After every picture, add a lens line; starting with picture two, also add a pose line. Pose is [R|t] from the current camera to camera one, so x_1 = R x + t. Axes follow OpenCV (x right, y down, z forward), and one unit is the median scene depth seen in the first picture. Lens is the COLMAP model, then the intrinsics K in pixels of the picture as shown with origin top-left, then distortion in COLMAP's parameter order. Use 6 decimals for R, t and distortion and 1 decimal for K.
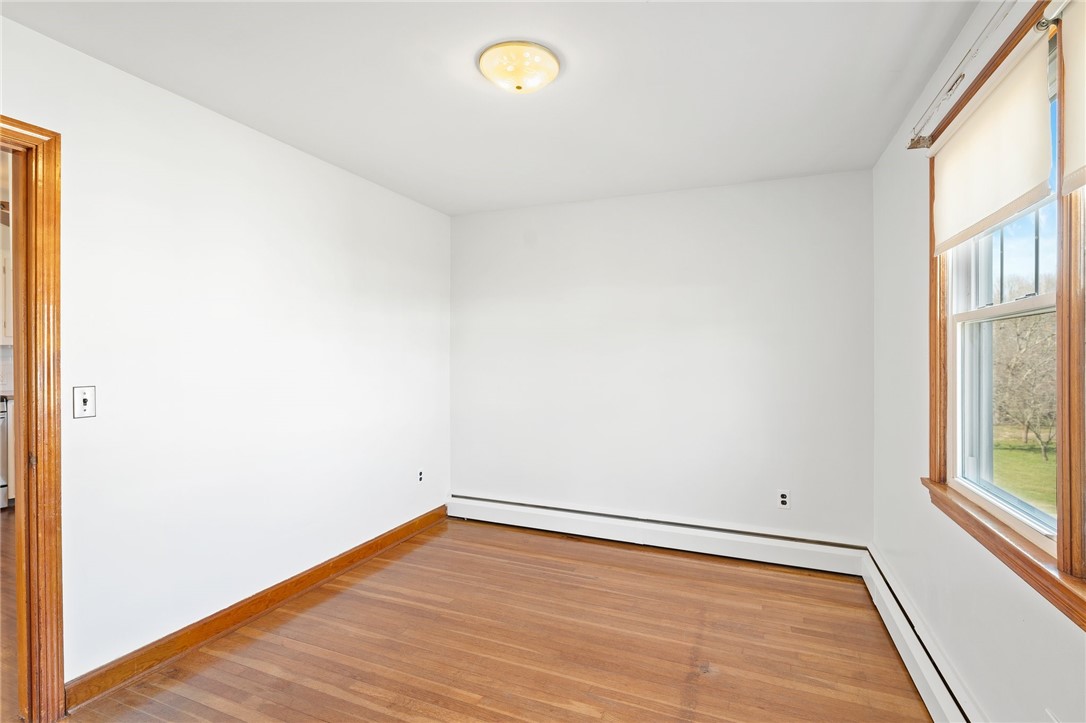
lens RADIAL K [[525.2, 0, 543.7], [0, 525.2, 353.8], [0, 0, 1]] dist [0.002464, 0.000526]
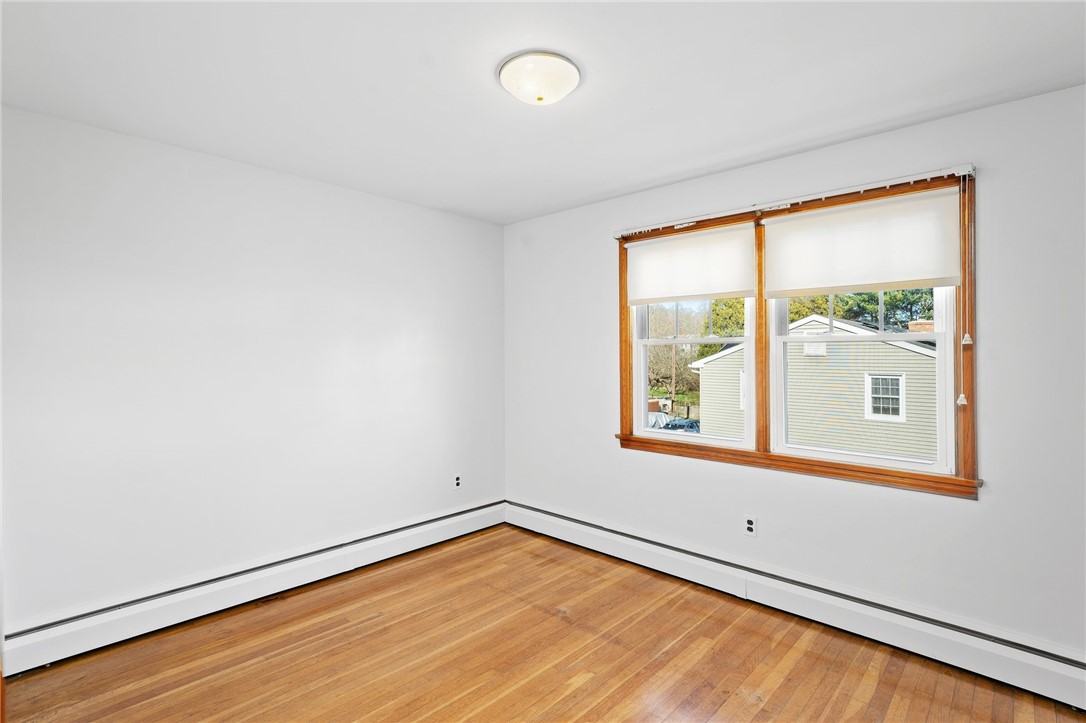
lens RADIAL K [[525.2, 0, 543.7], [0, 525.2, 353.8], [0, 0, 1]] dist [0.002464, 0.000526]
pose [[0.366433, -0.003193, 0.930439, -0.670415], [0.007874, 0.999969, 0.000330, -0.008091], [-0.930411, 0.007205, 0.366447, 0.451198]]
